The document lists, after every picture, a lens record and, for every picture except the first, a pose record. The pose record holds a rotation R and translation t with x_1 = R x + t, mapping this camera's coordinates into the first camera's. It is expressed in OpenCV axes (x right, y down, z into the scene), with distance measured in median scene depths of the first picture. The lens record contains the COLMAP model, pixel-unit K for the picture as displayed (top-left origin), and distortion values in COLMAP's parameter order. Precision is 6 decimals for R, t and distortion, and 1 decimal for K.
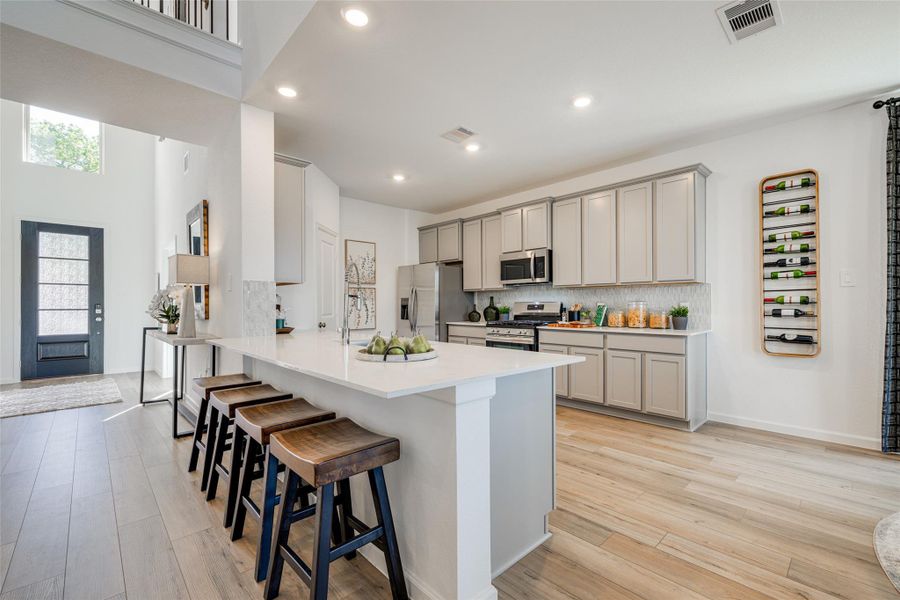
lens RADIAL K [[421.7, 0, 463.7], [0, 421.7, 305.1], [0, 0, 1]] dist [-0.000644, -0.000457]
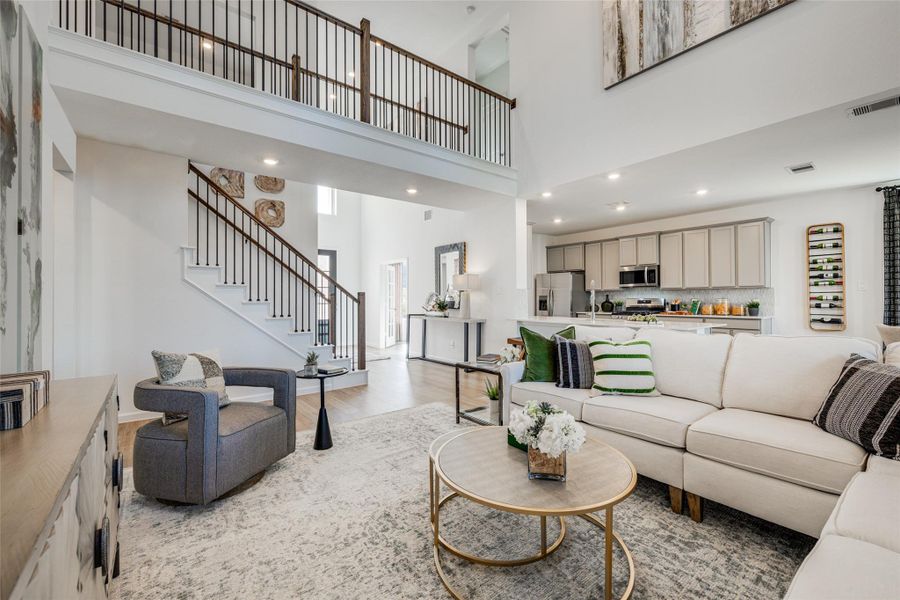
lens RADIAL K [[394.9, 0, 454.2], [0, 394.9, 296.2], [0, 0, 1]] dist [-0.001981, -0.000789]
pose [[0.995035, -0.002919, -0.099480, -0.459260], [0.002254, 0.999974, -0.006798, -0.010087], [0.099498, 0.006540, 0.995016, -0.597080]]
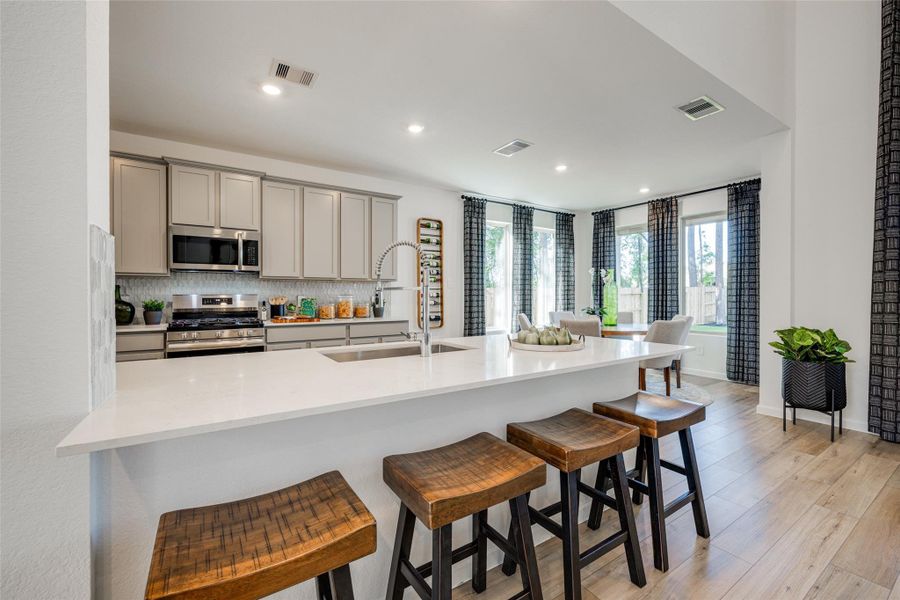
lens RADIAL K [[396.5, 0, 446.0], [0, 396.5, 299.4], [0, 0, 1]] dist [-0.001462, -0.000028]
pose [[0.140542, -0.003314, 0.990069, -0.623993], [0.002457, 0.999992, 0.002998, 0.000474], [-0.990072, 0.002011, 0.140549, 0.586698]]
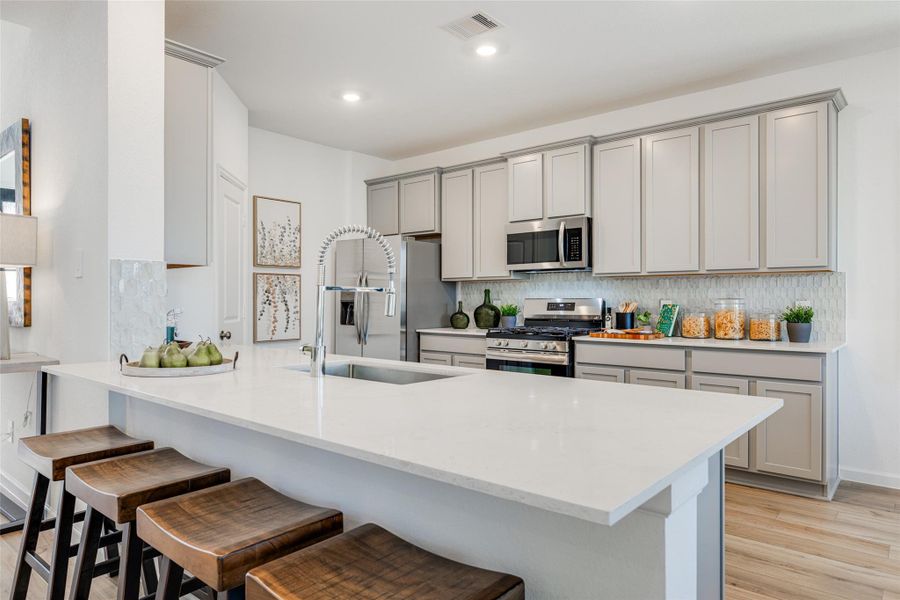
lens RADIAL K [[613.2, 0, 456.5], [0, 613.2, 298.9], [0, 0, 1]] dist [0.000988, 0.001182]
pose [[0.994166, 0.004773, 0.107758, -0.112774], [-0.004516, 0.999986, -0.002630, -0.004391], [-0.107769, 0.002128, 0.994174, 0.102023]]
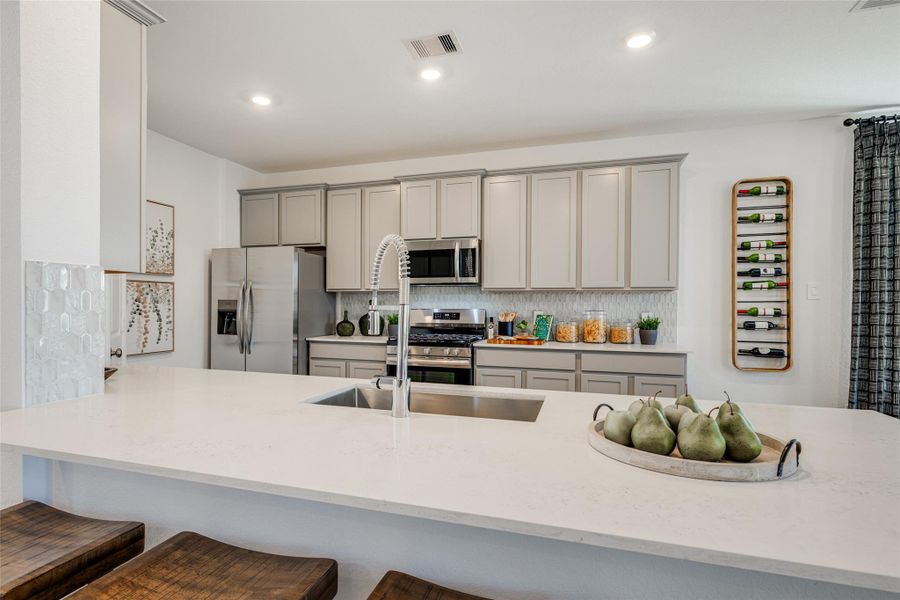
lens RADIAL K [[485.6, 0, 445.9], [0, 485.6, 304.5], [0, 0, 1]] dist [0.013186, 0.001031]
pose [[0.870116, 0.009399, 0.492757, -0.314596], [-0.009025, 0.999954, -0.003137, -0.015770], [-0.492764, -0.001718, 0.870162, 0.320740]]
